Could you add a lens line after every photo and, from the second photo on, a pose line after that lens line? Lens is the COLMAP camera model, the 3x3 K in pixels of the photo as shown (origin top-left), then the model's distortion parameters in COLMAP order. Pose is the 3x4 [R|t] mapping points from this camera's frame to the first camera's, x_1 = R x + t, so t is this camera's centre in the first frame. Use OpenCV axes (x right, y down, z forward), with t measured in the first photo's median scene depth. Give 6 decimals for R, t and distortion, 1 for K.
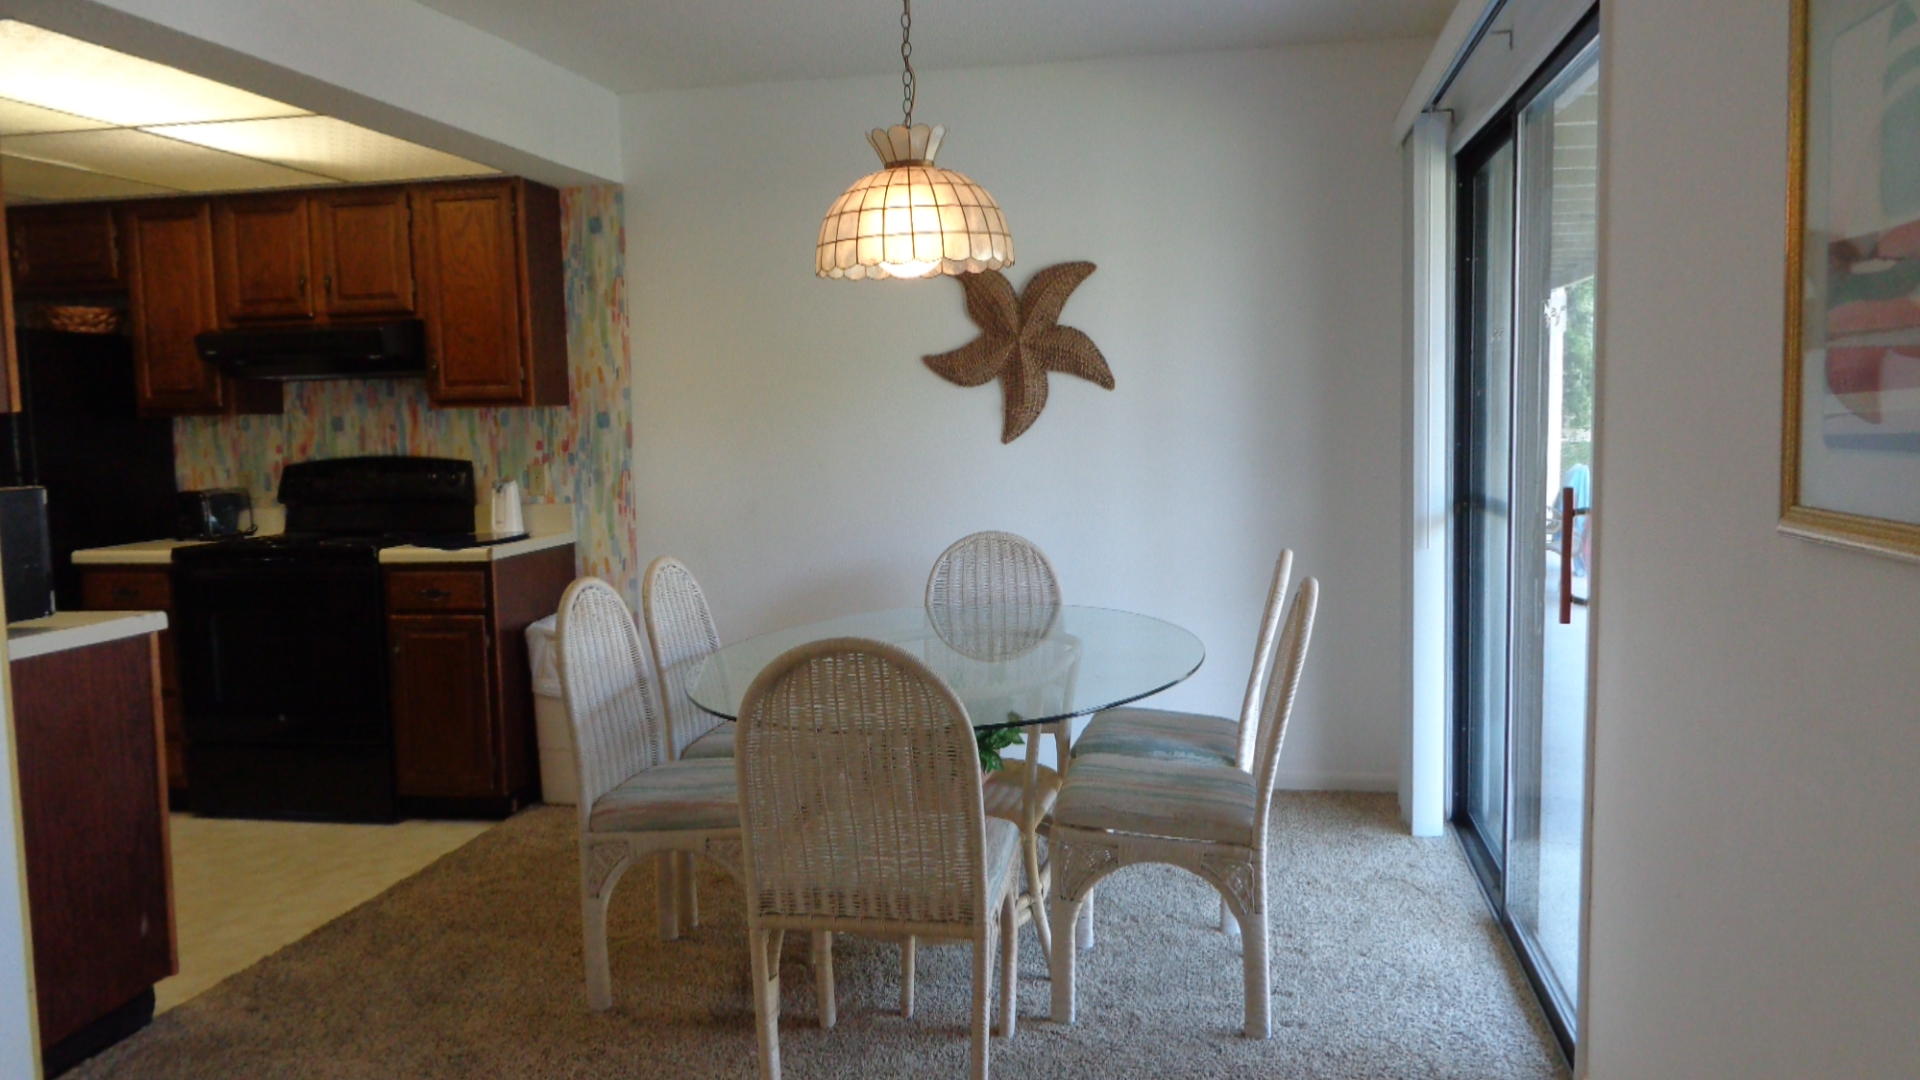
lens RADIAL K [[1440.0, 0, 966.8], [0, 1440.0, 537.0], [0, 0, 1]] dist [0.000519, 0.002481]
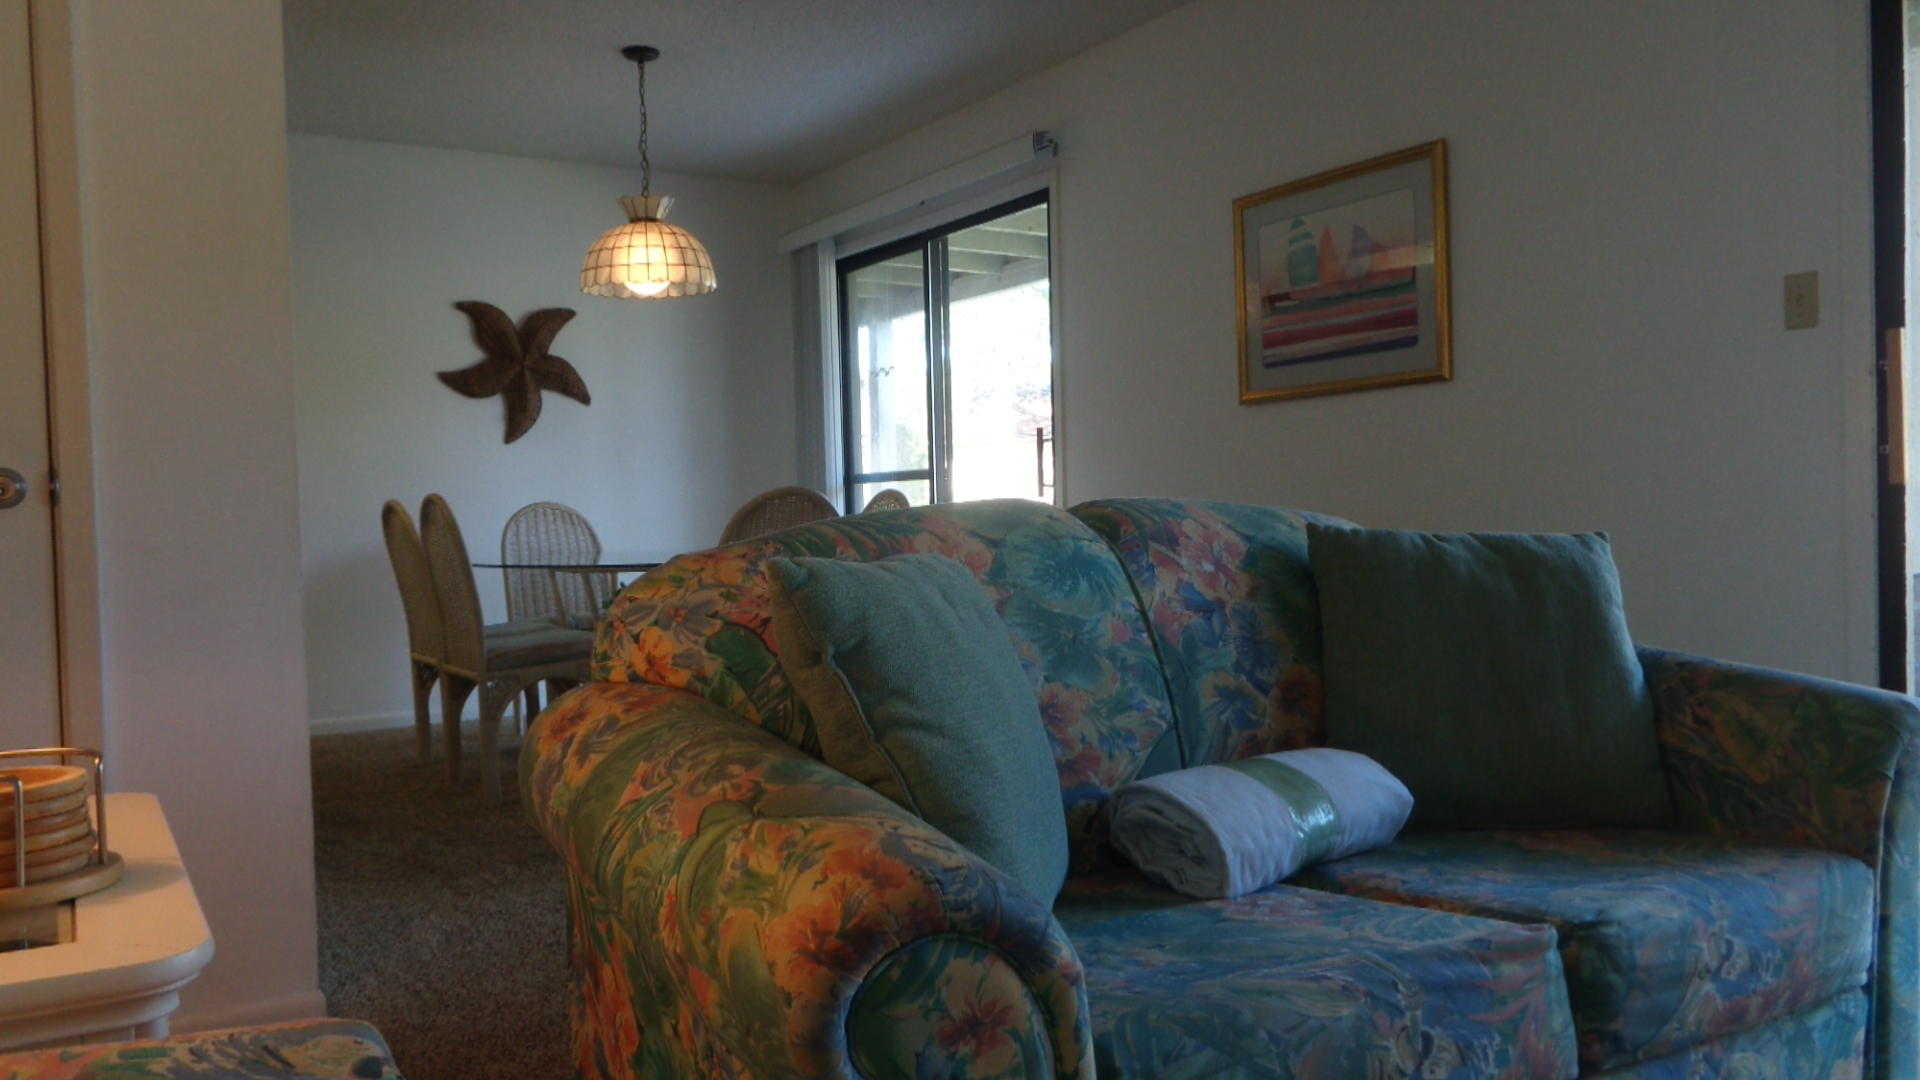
lens RADIAL K [[1440.0, 0, 955.3], [0, 1440.0, 543.1], [0, 0, 1]] dist [0.000519, 0.002481]
pose [[0.734055, -0.014096, 0.678944, -0.602896], [0.071538, 0.995827, -0.056670, 0.135190], [-0.675312, 0.090169, 0.732000, -0.213000]]
